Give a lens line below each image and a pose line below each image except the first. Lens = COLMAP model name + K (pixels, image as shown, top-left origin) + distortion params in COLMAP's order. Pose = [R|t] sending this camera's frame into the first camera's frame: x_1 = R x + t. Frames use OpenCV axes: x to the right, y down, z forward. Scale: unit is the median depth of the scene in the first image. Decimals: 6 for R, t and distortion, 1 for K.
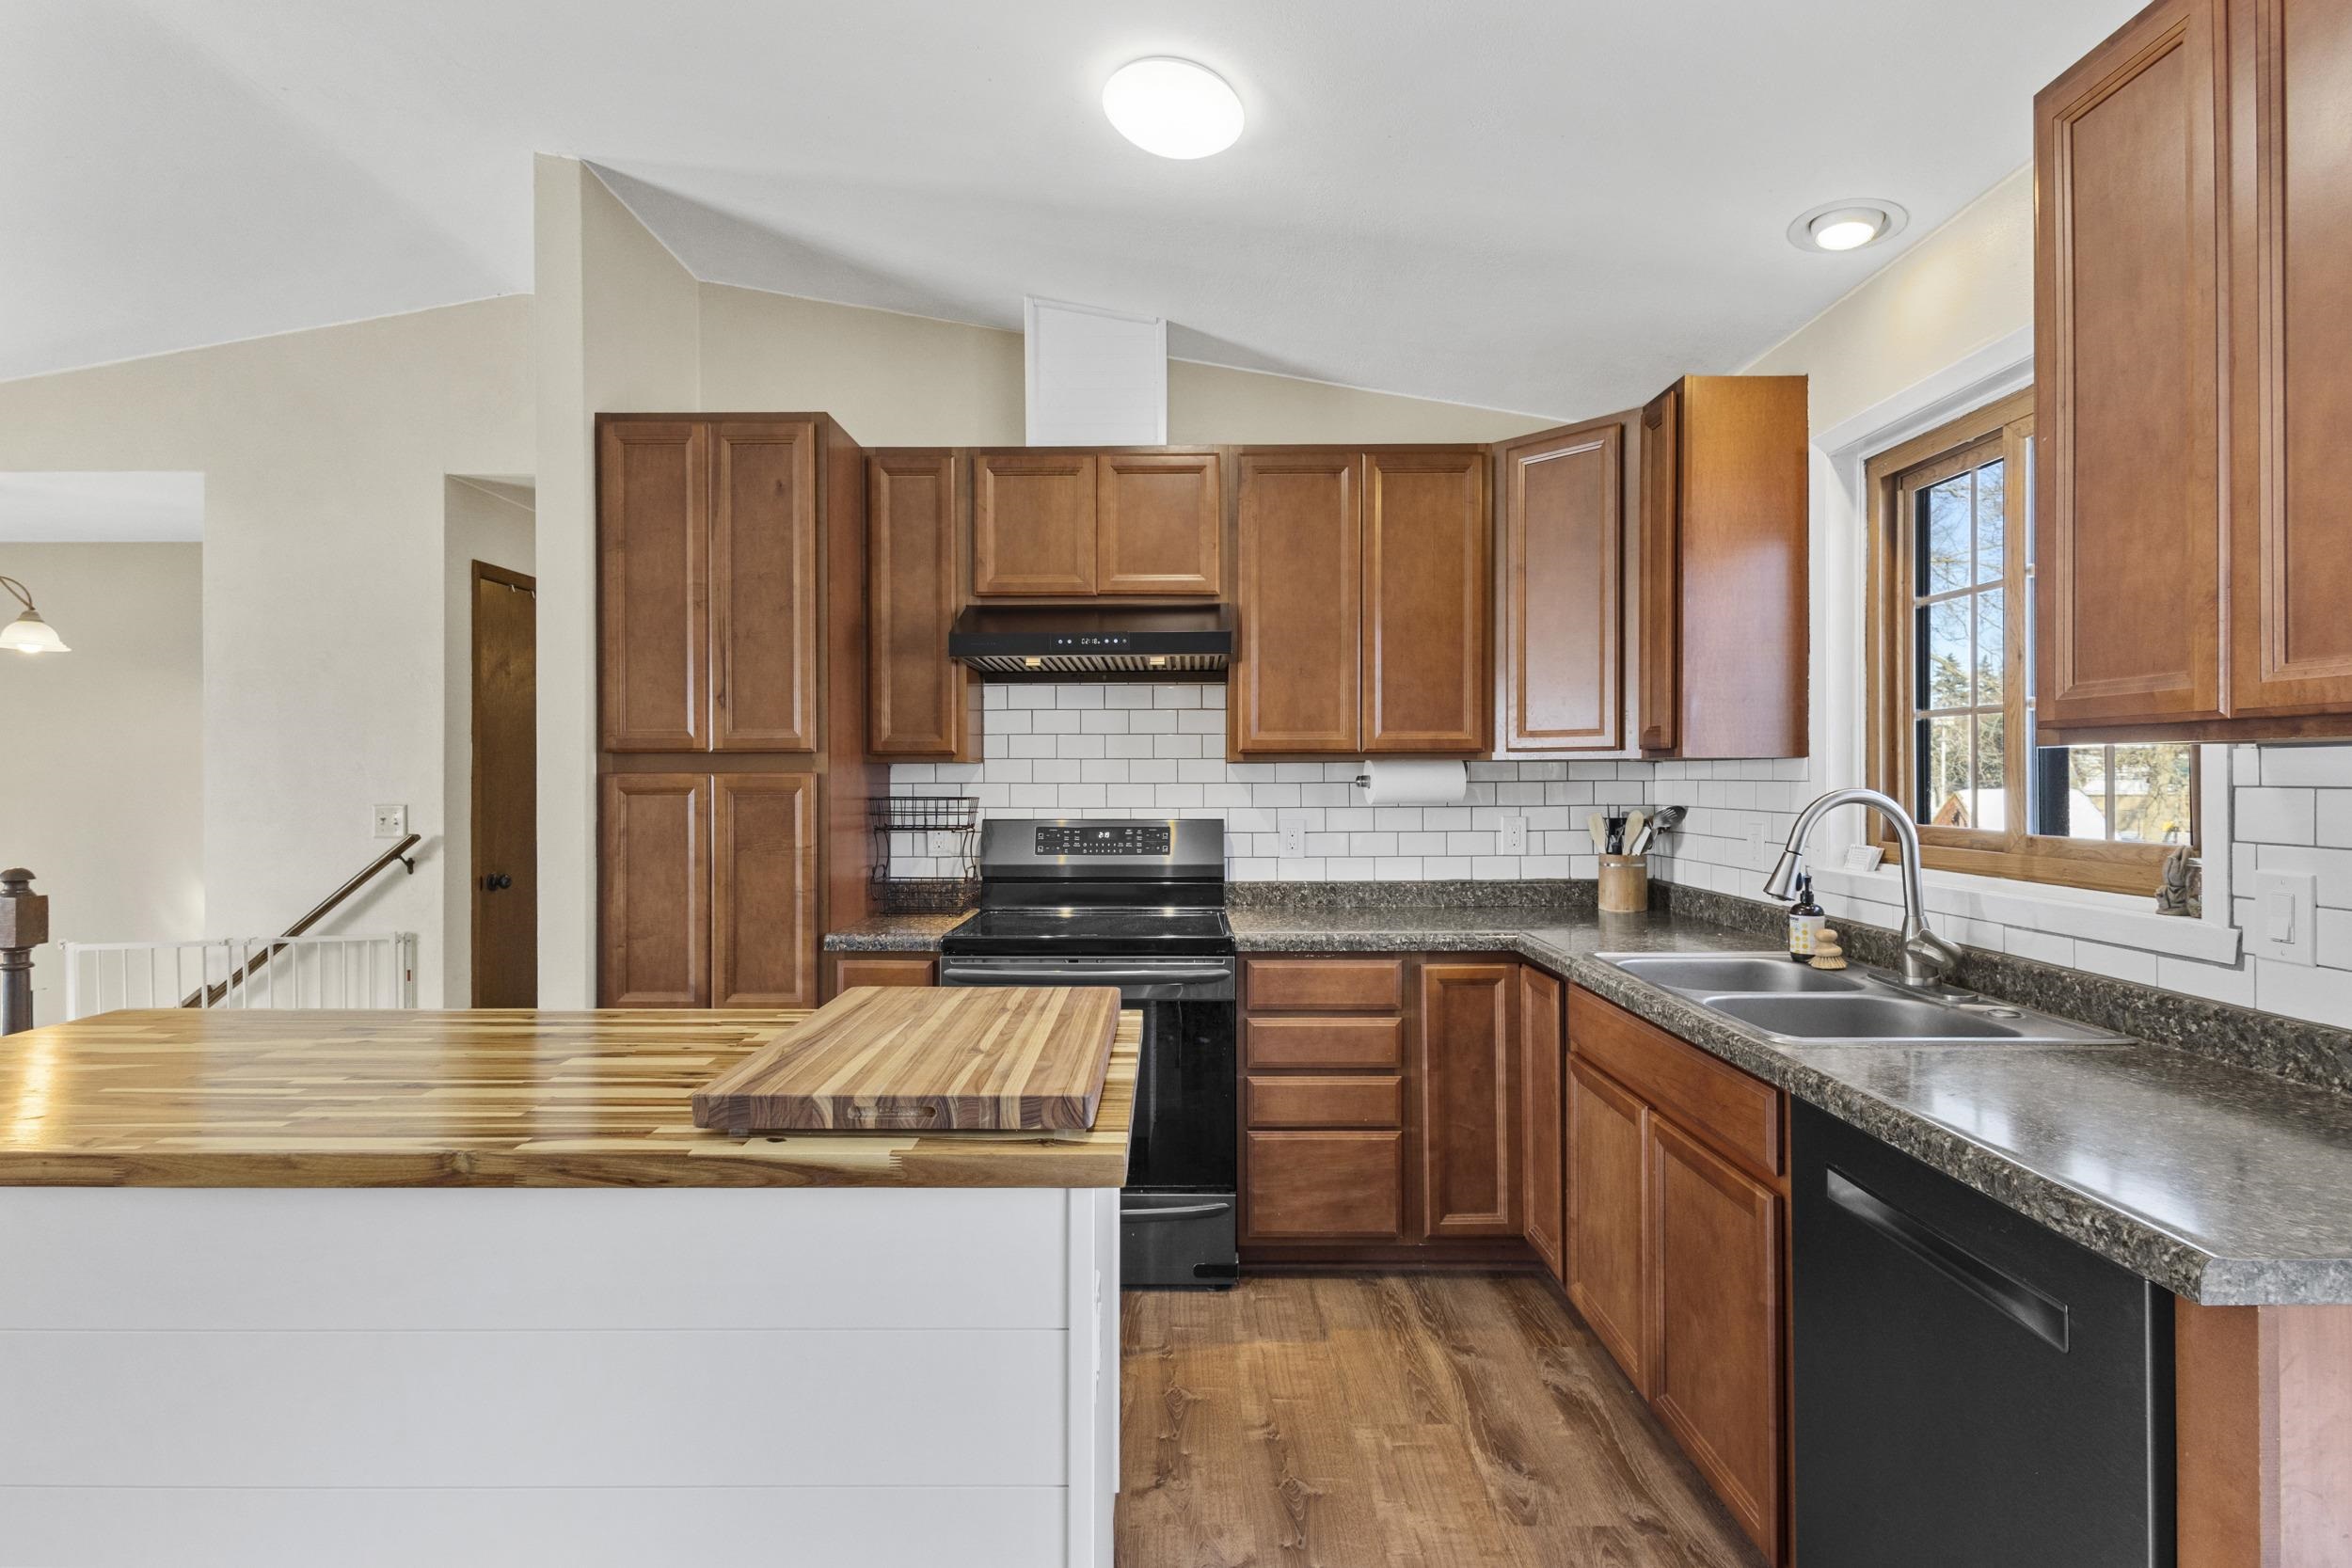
lens RADIAL K [[1098.6, 0, 1163.2], [0, 1098.6, 775.0], [0, 0, 1]] dist [0.004901, -0.001305]
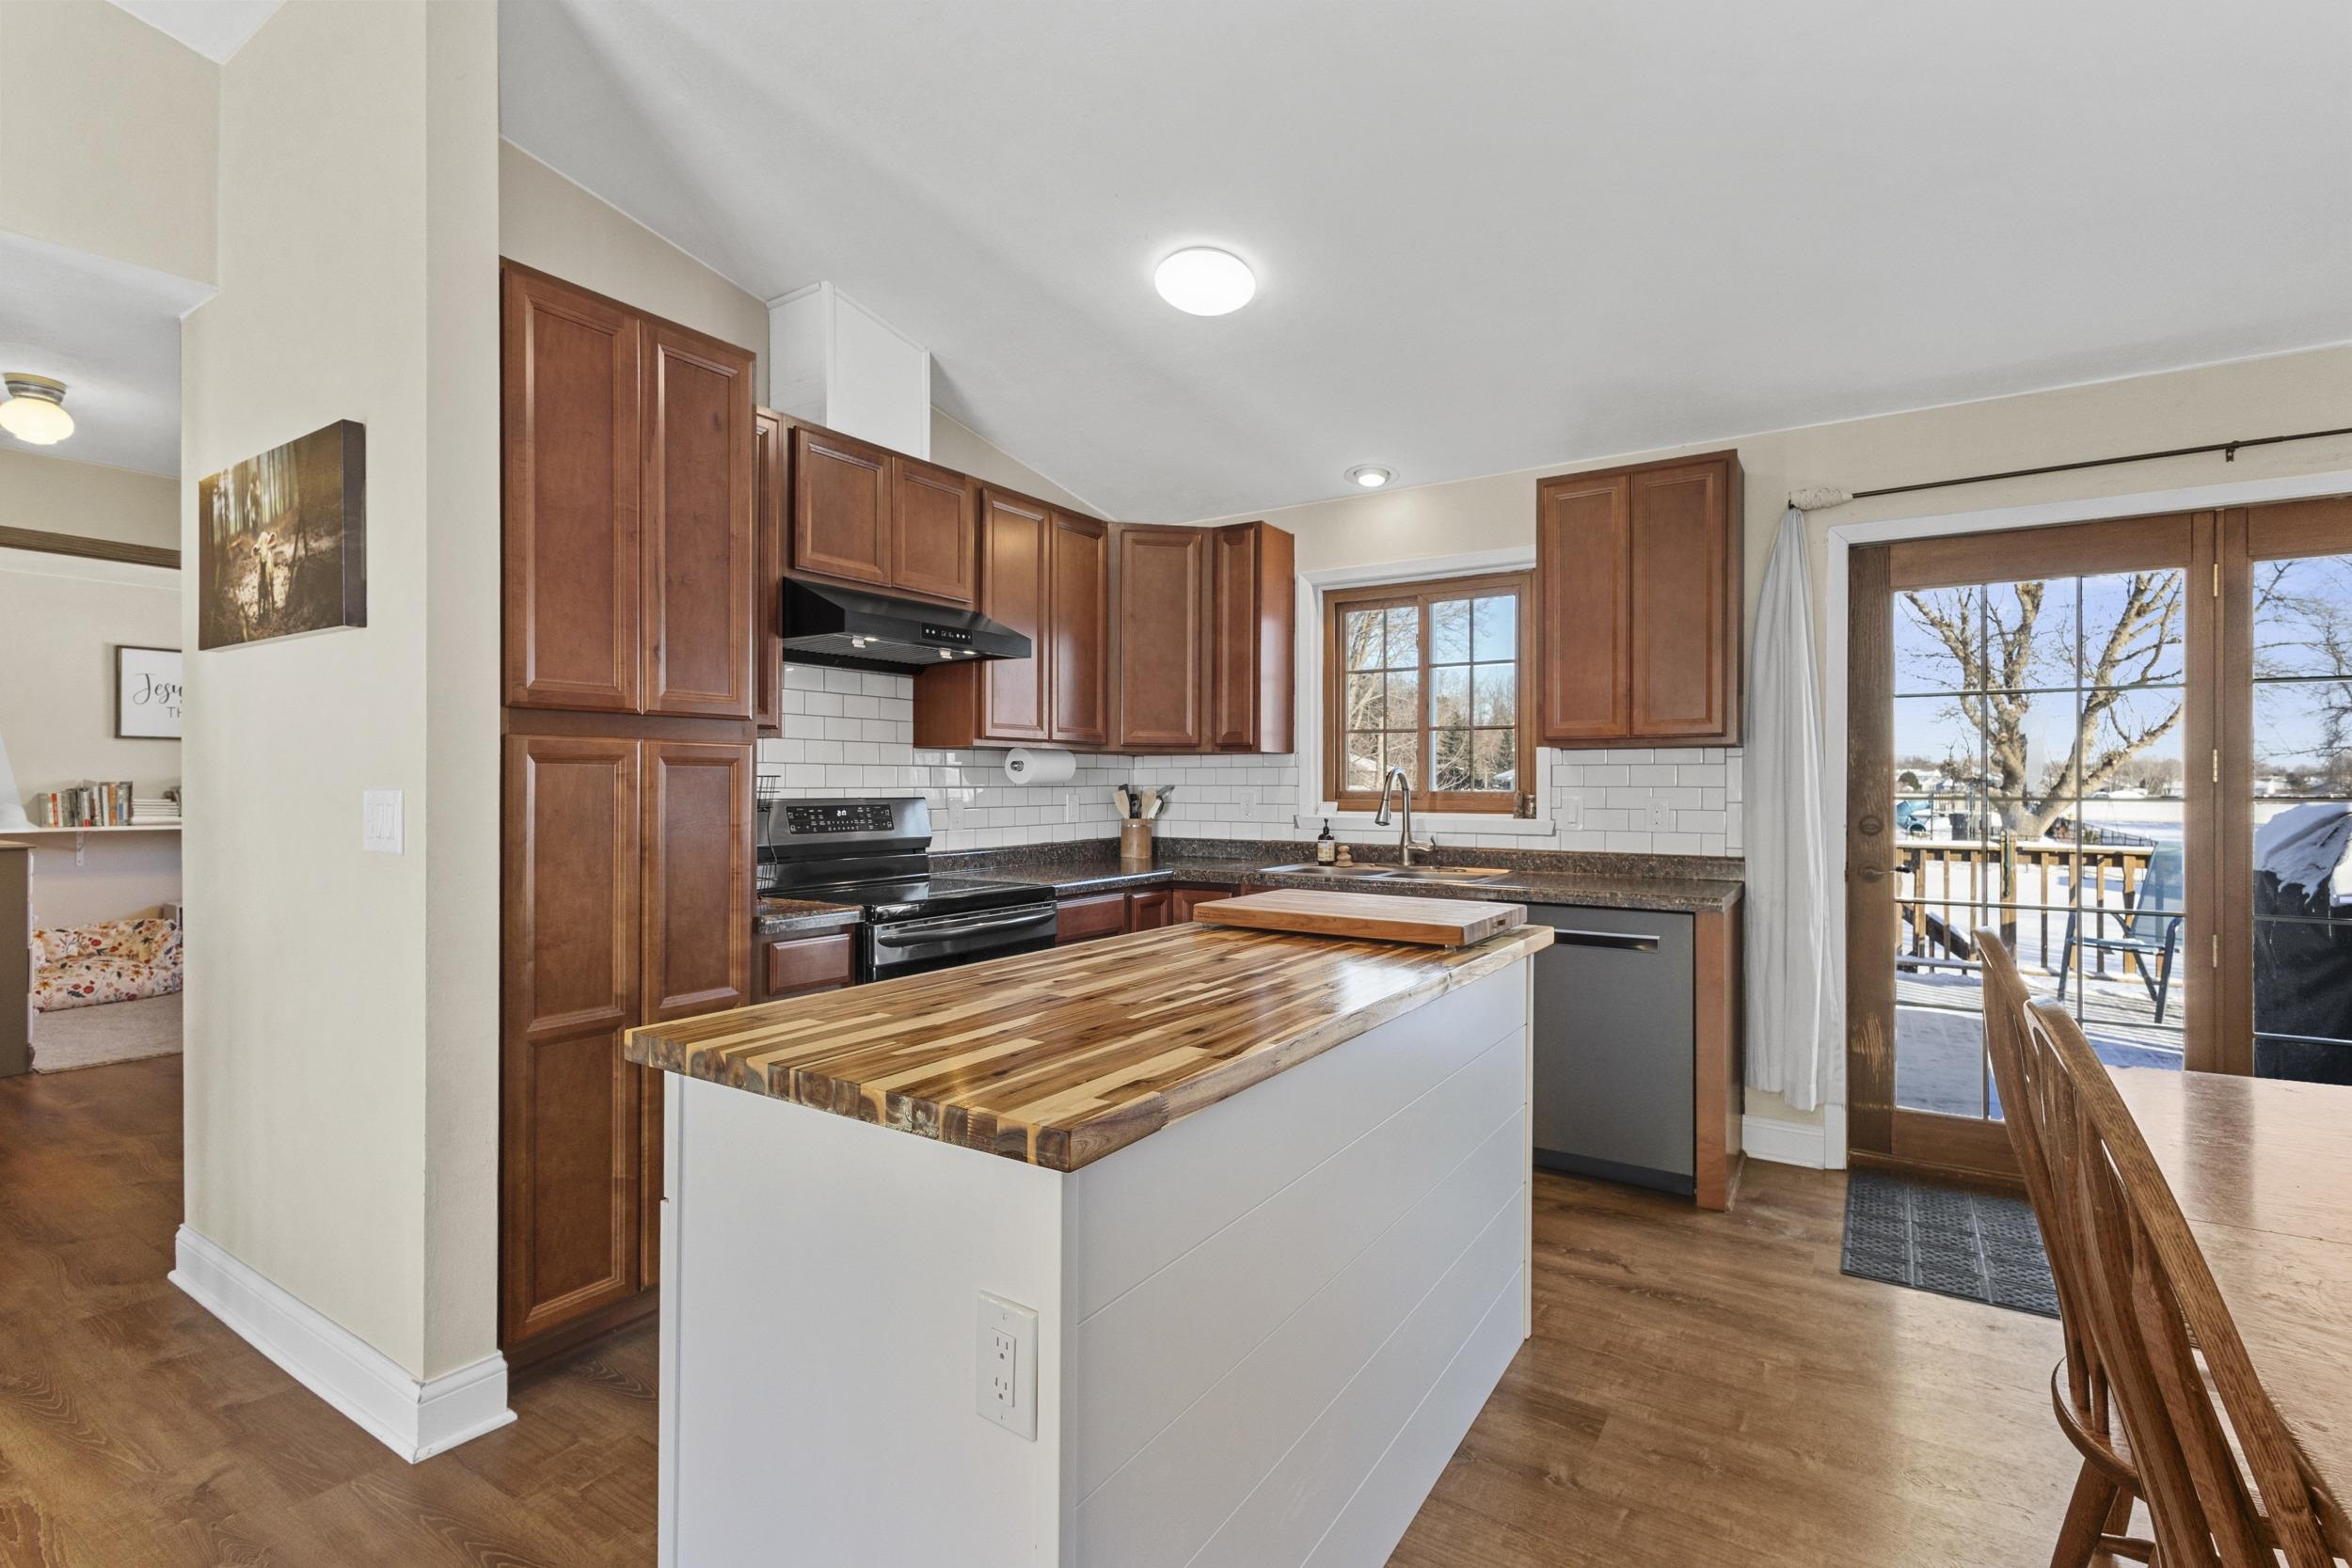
lens RADIAL K [[1098.6, 0, 1171.2], [0, 1098.6, 780.3], [0, 0, 1]] dist [0.004901, -0.001305]
pose [[0.534943, 0.005956, 0.844867, -0.902467], [-0.002659, 0.999982, -0.005366, 0.033280], [-0.844884, 0.000625, 0.534949, 0.208615]]
